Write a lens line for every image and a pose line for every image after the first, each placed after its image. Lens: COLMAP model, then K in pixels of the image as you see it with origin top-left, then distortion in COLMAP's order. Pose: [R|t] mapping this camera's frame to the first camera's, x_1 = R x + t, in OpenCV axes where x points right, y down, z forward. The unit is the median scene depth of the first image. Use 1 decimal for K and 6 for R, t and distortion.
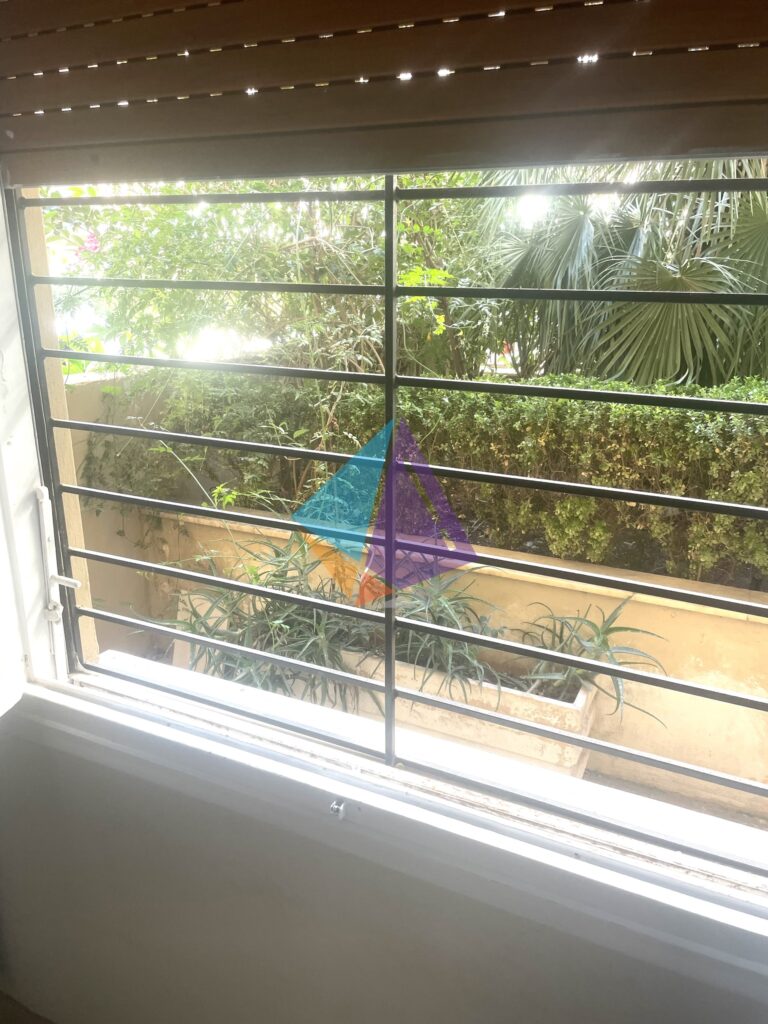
lens RADIAL K [[780.2, 0, 384.0], [0, 780.2, 512.0], [0, 0, 1]] dist [0.070523, -0.110517]
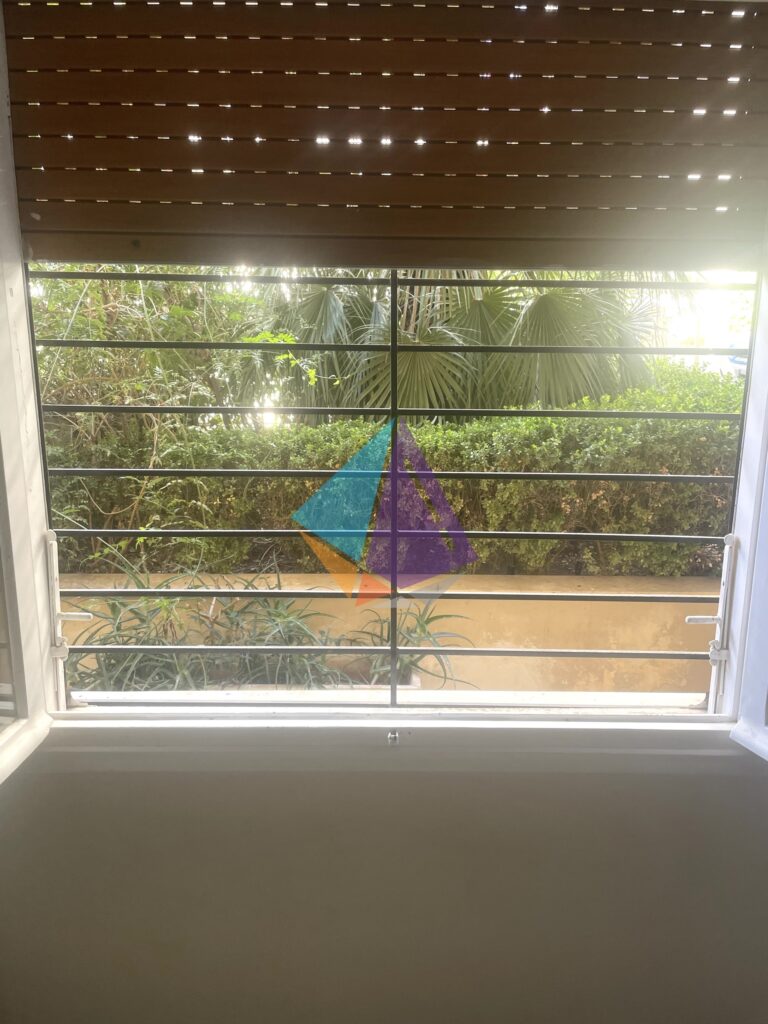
lens RADIAL K [[780.2, 0, 384.0], [0, 780.2, 512.0], [0, 0, 1]] dist [0.070523, -0.110517]
pose [[0.900885, -0.096675, 0.423155, -0.280188], [0.129093, 0.990443, -0.048557, 0.032156], [-0.414416, 0.098371, 0.904755, -0.100563]]
